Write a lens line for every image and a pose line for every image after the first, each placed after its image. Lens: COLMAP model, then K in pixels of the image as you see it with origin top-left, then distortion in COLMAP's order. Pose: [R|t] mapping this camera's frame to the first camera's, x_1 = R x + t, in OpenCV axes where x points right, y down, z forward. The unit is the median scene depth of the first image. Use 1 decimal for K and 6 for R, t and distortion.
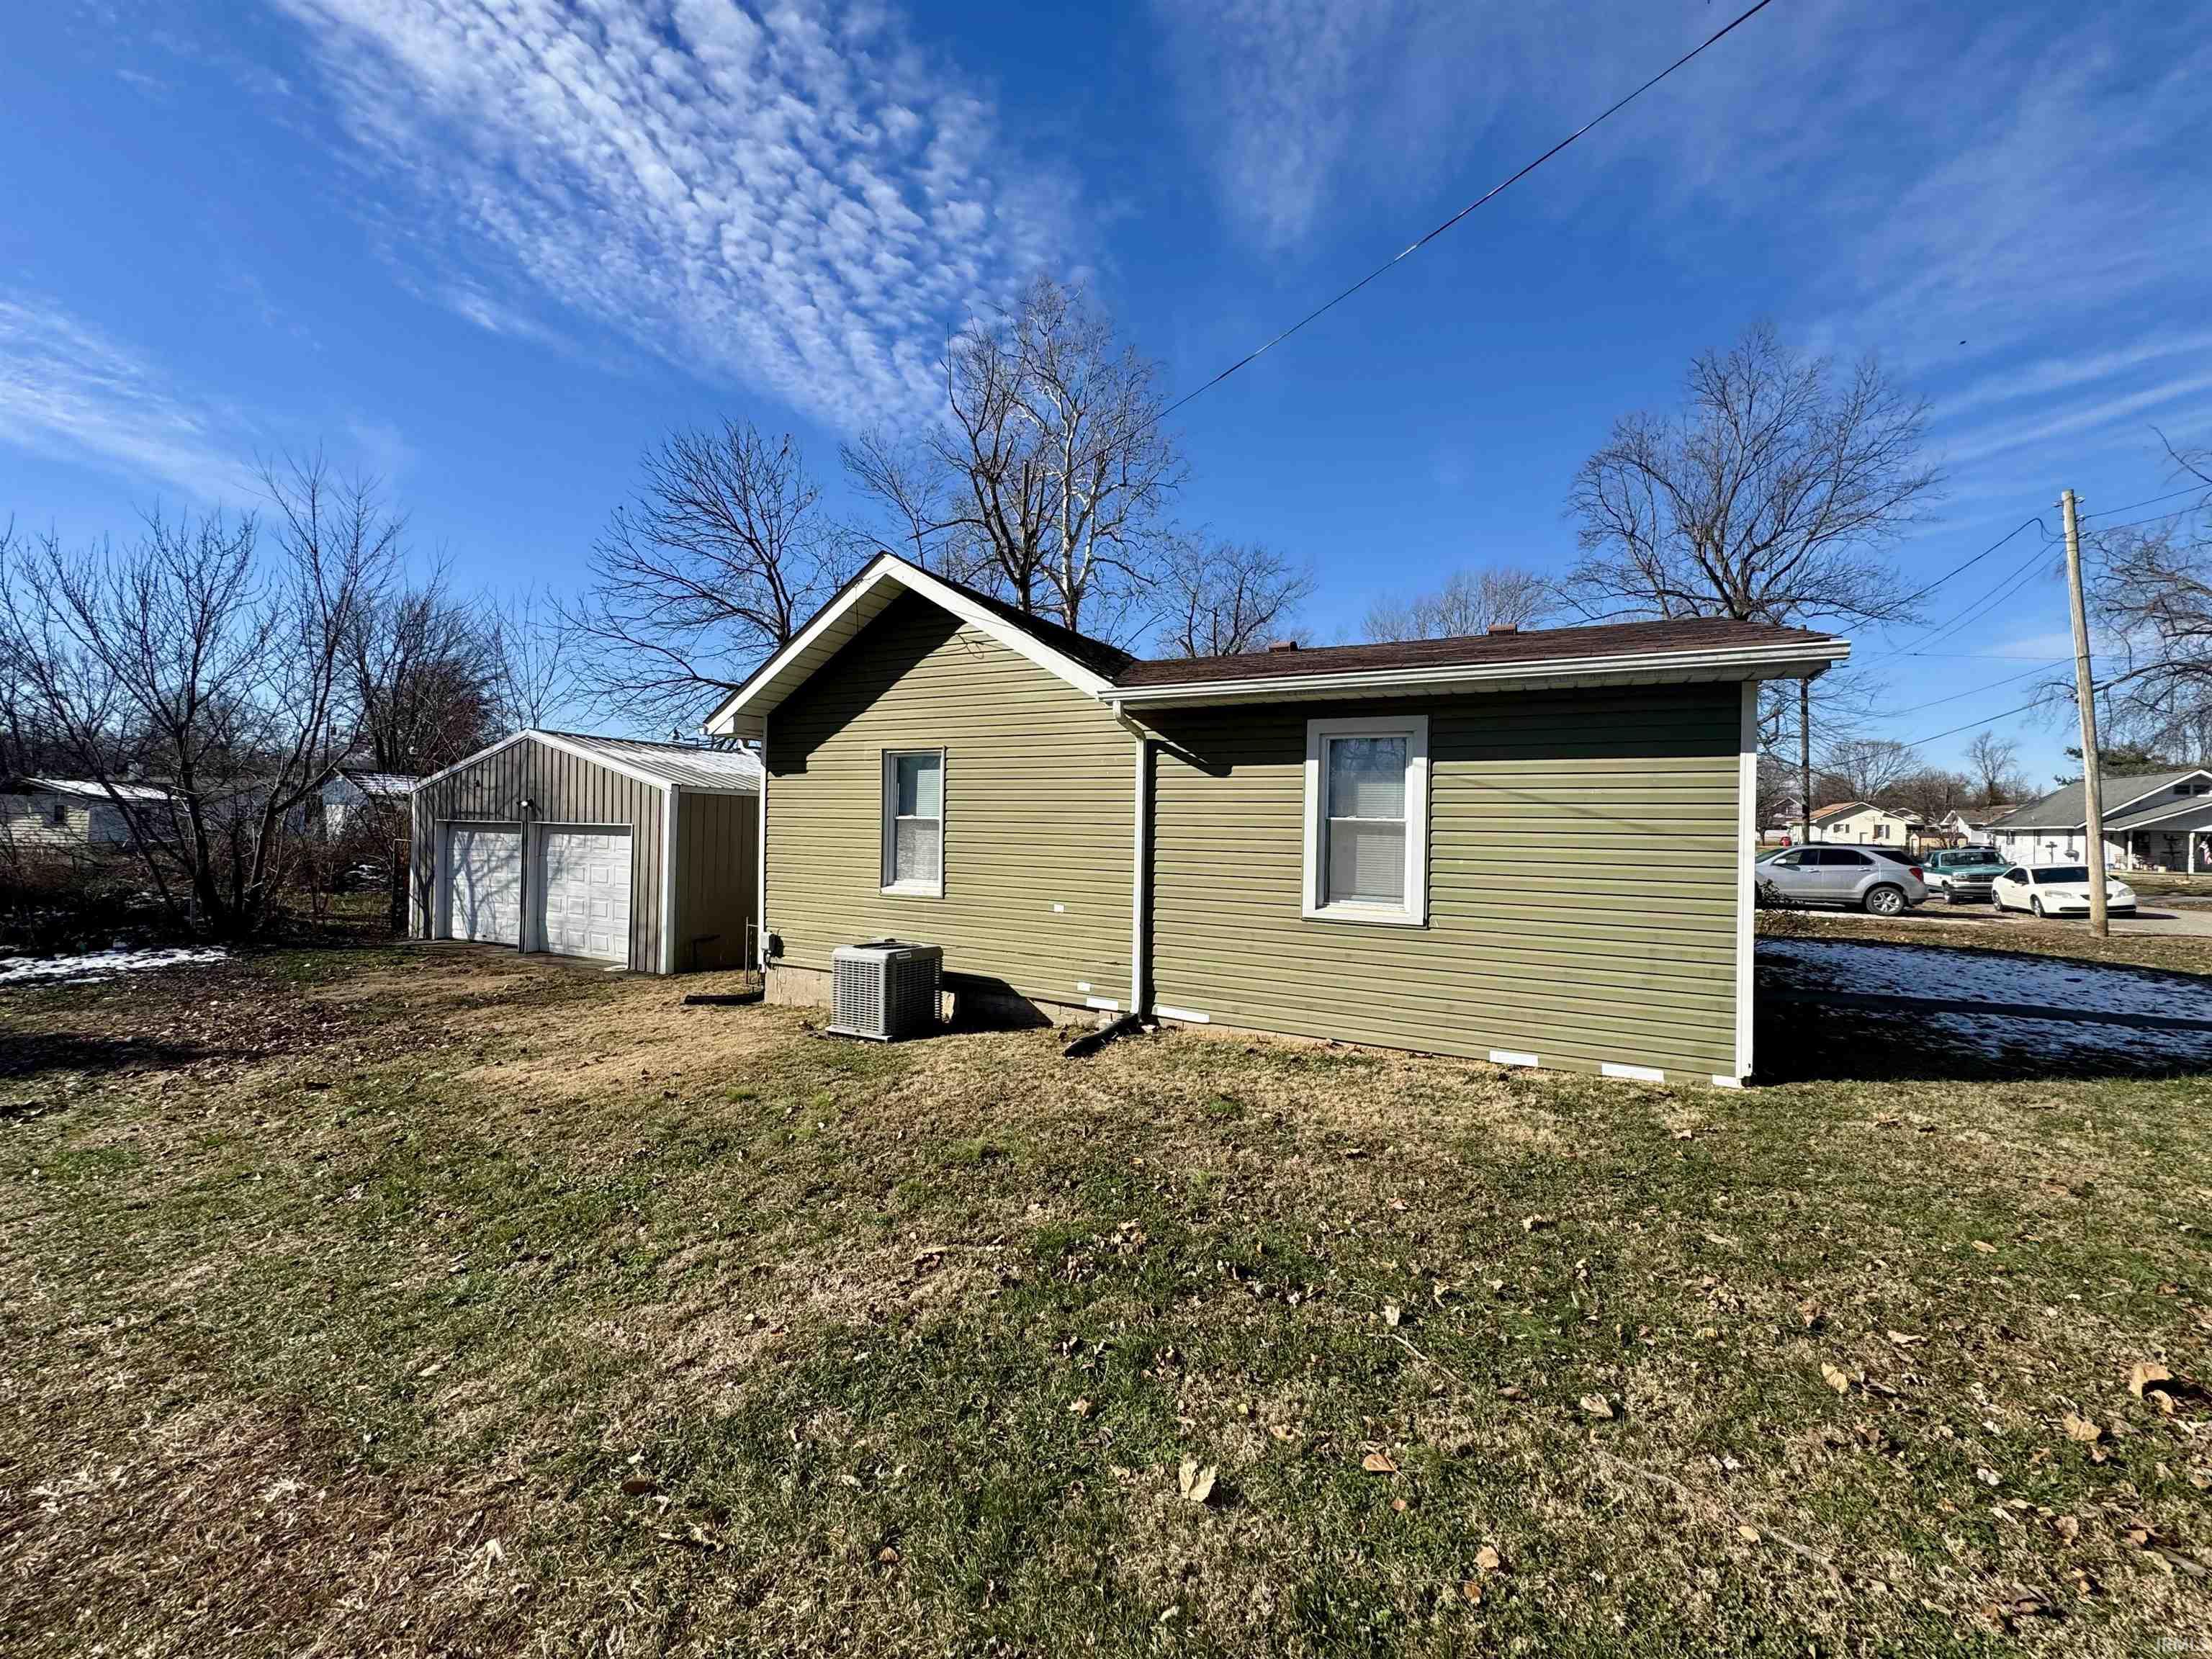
lens RADIAL K [[879.0, 0, 1105.3], [0, 879.0, 822.8], [0, 0, 1]] dist [0.000007, 0.000205]
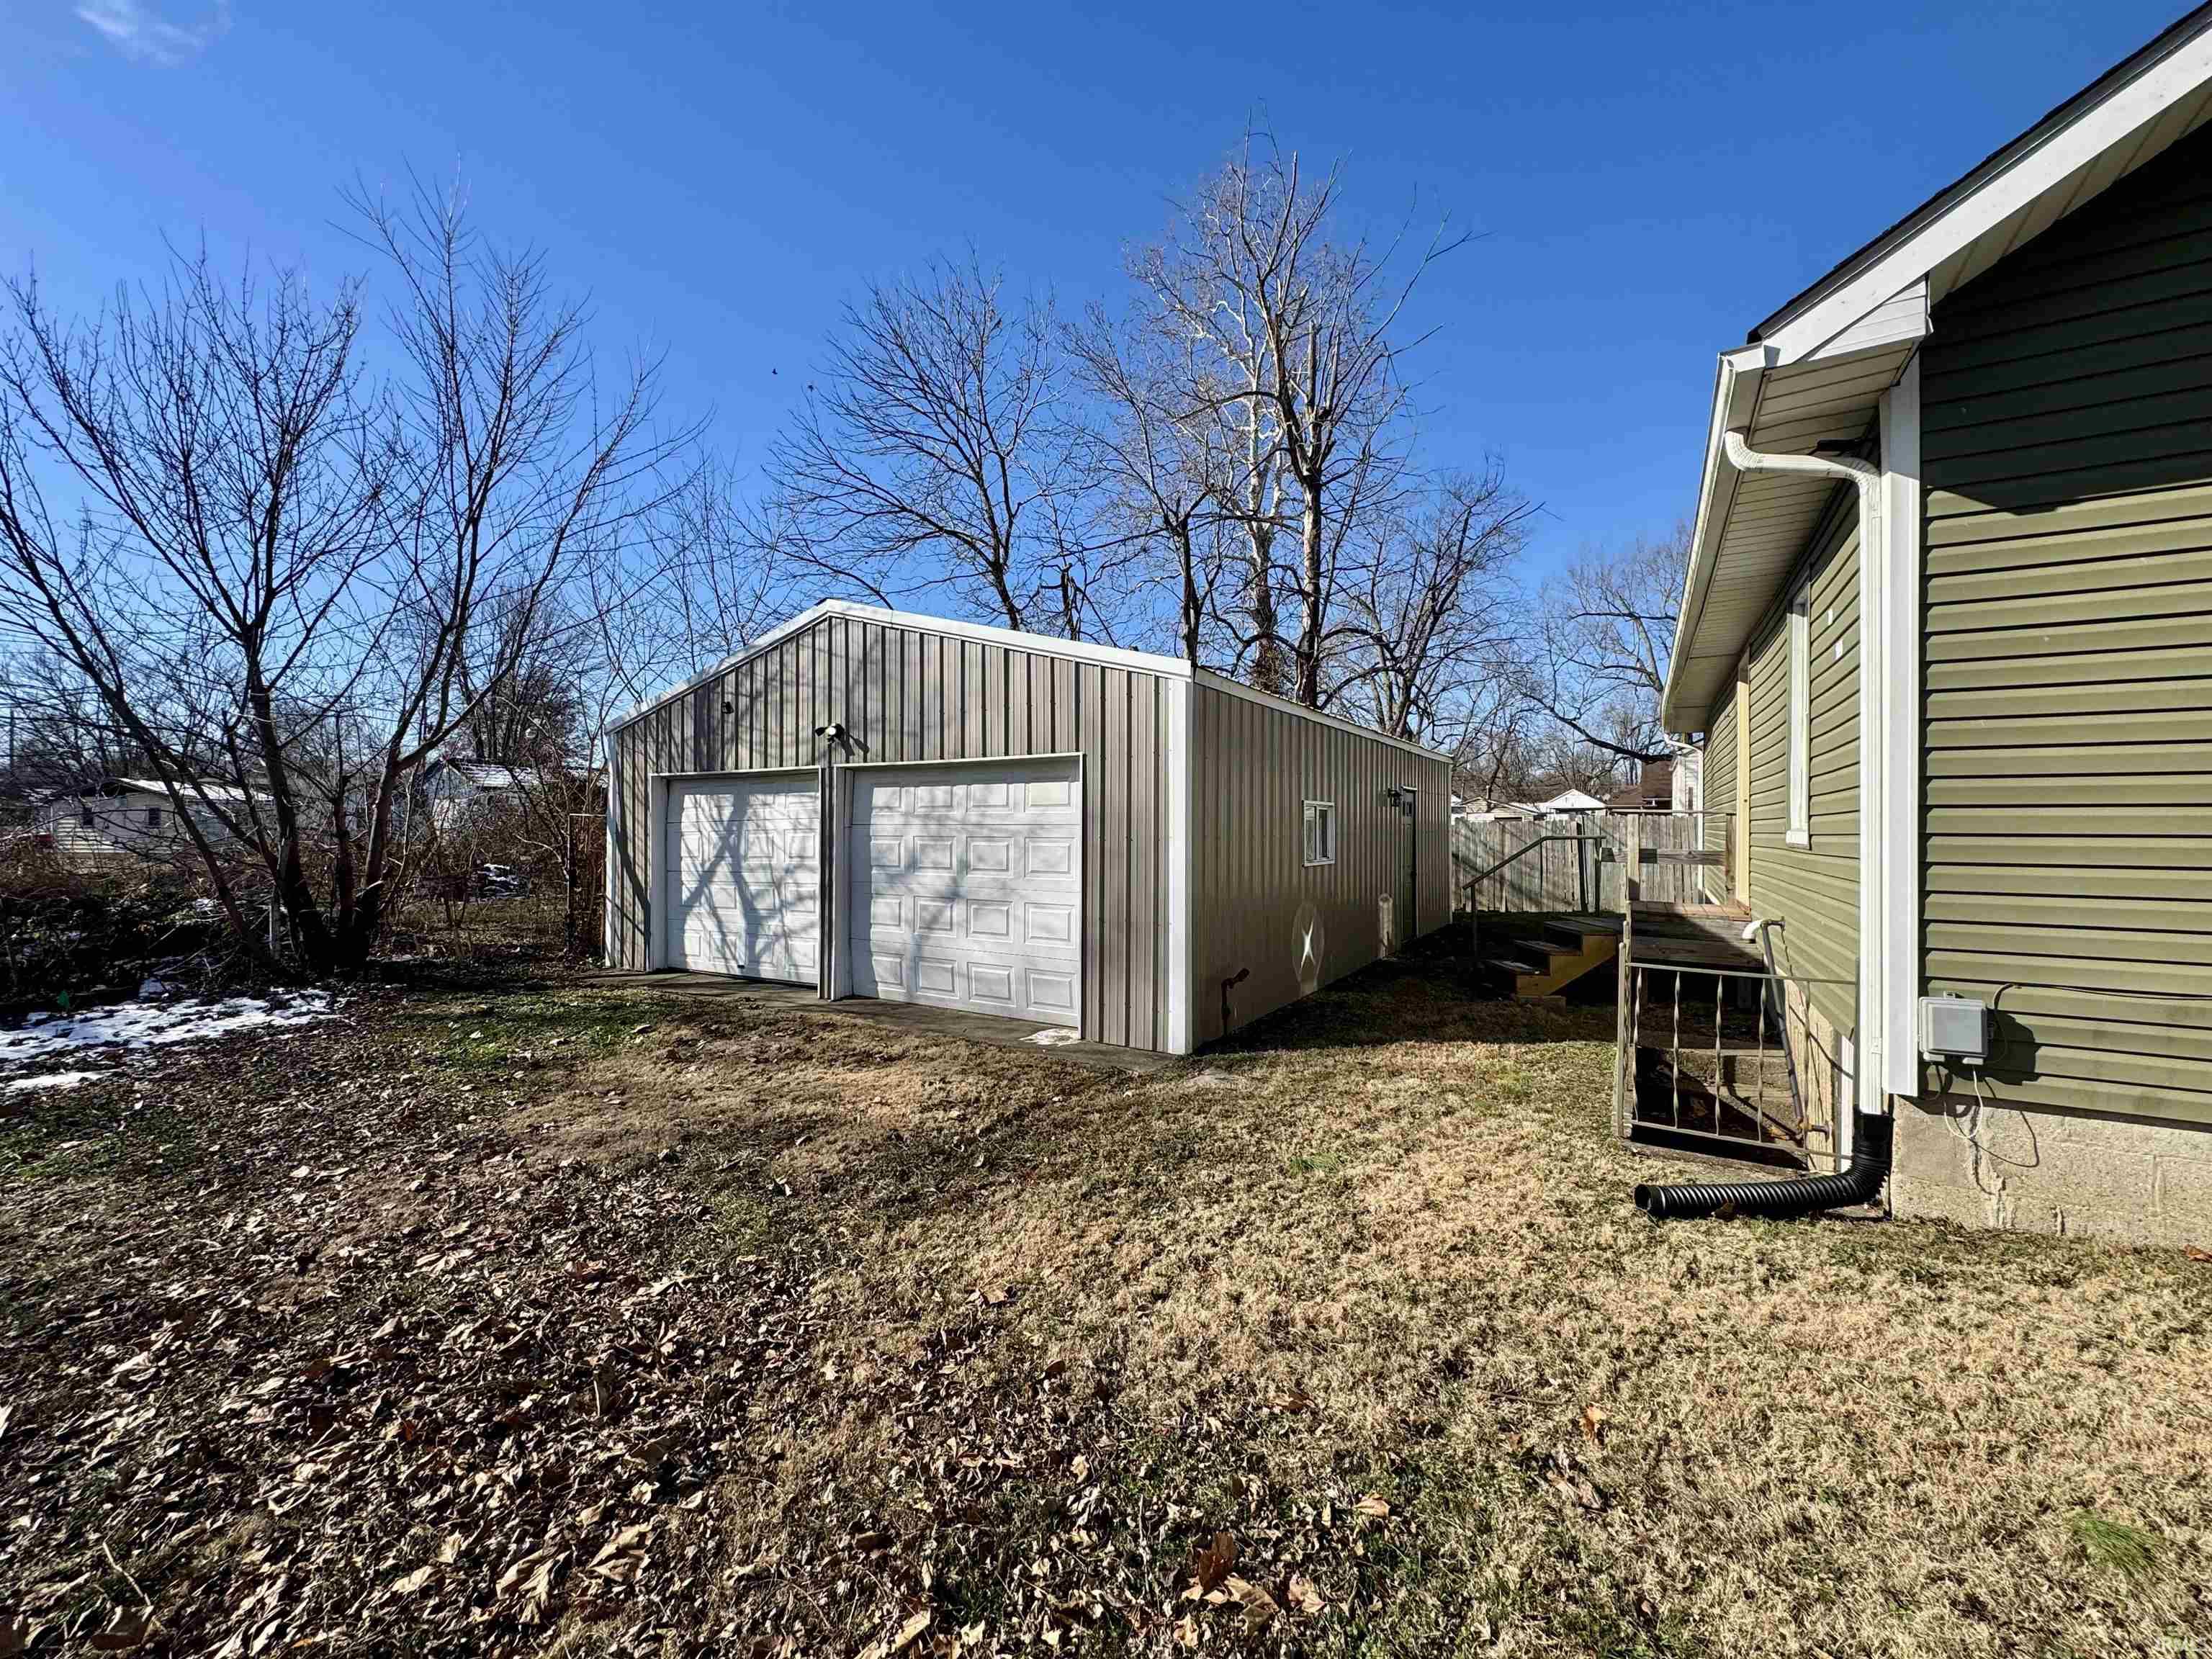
lens RADIAL K [[886.7, 0, 1110.8], [0, 886.7, 825.4], [0, 0, 1]] dist [0.002416, 0.000005]
pose [[0.998118, -0.016050, -0.059186, -0.136228], [0.016171, 0.999868, 0.001562, 0.011938], [0.059153, -0.002516, 0.998246, 0.135602]]
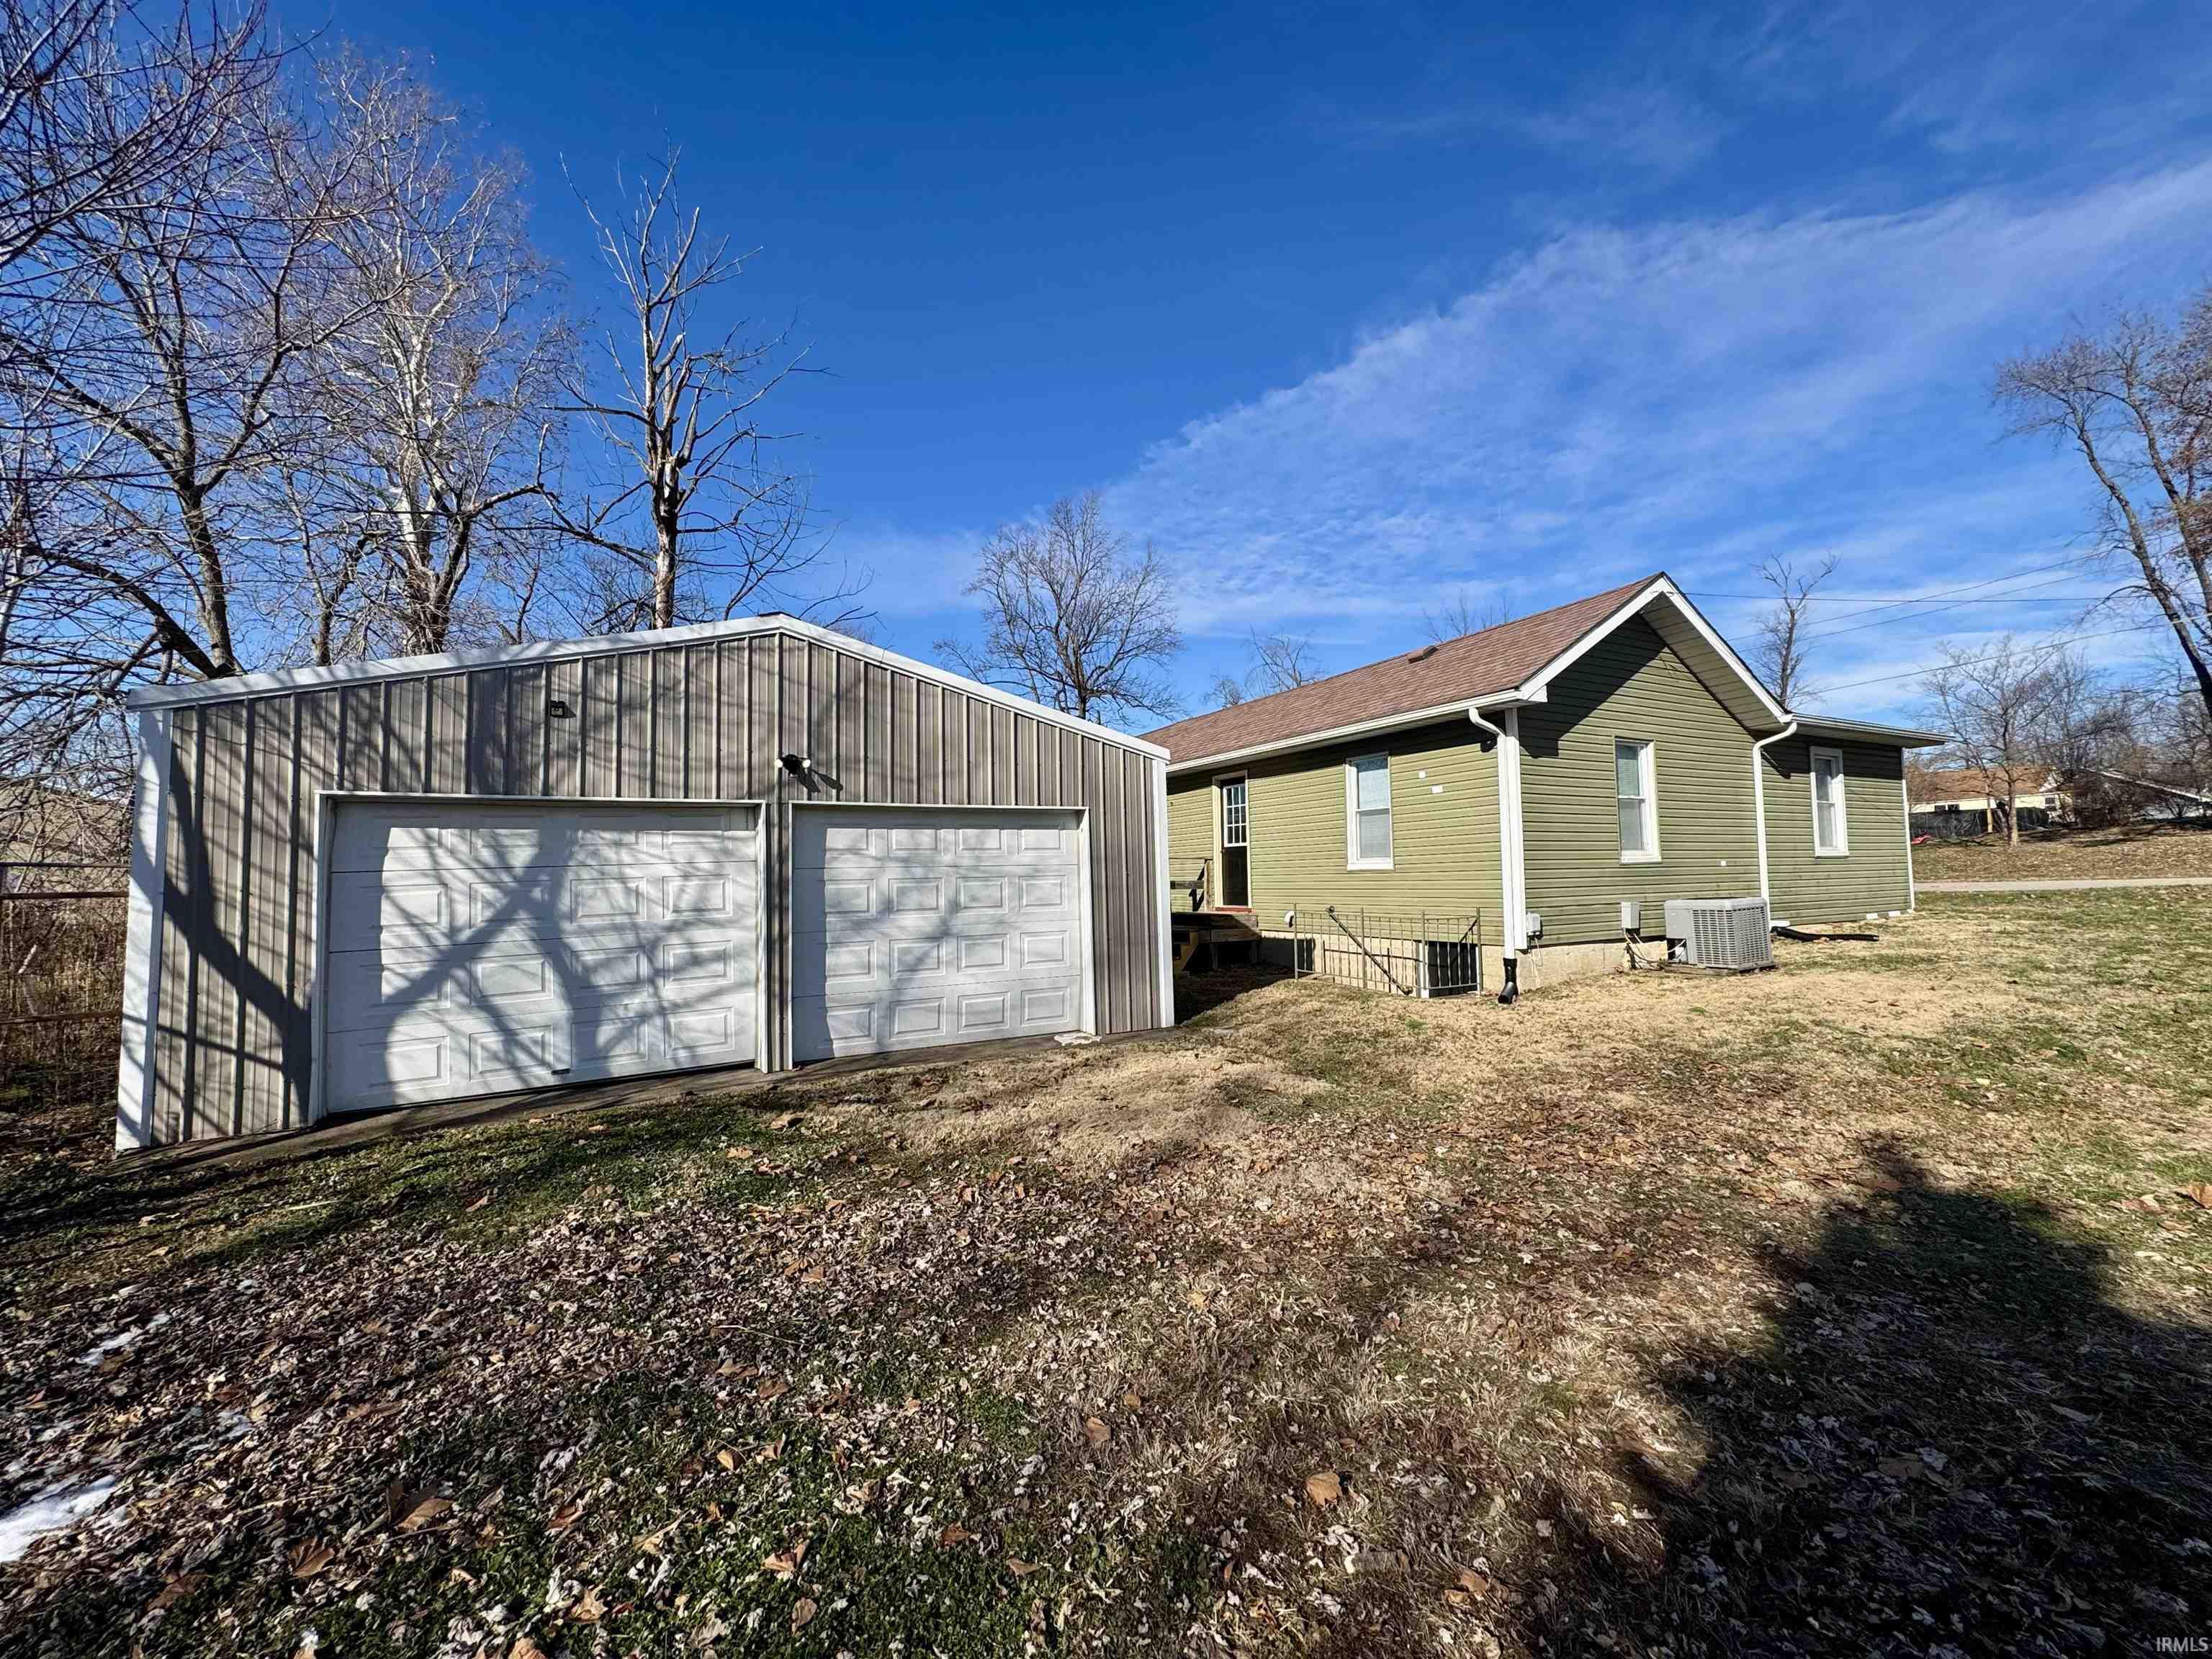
lens RADIAL K [[886.7, 0, 1110.8], [0, 886.7, 825.4], [0, 0, 1]] dist [0.002416, 0.000005]
pose [[0.545813, 0.019079, 0.837690, -0.297139], [0.026499, 0.998848, -0.040016, 0.011352], [-0.837488, 0.044039, 0.544678, 0.175071]]
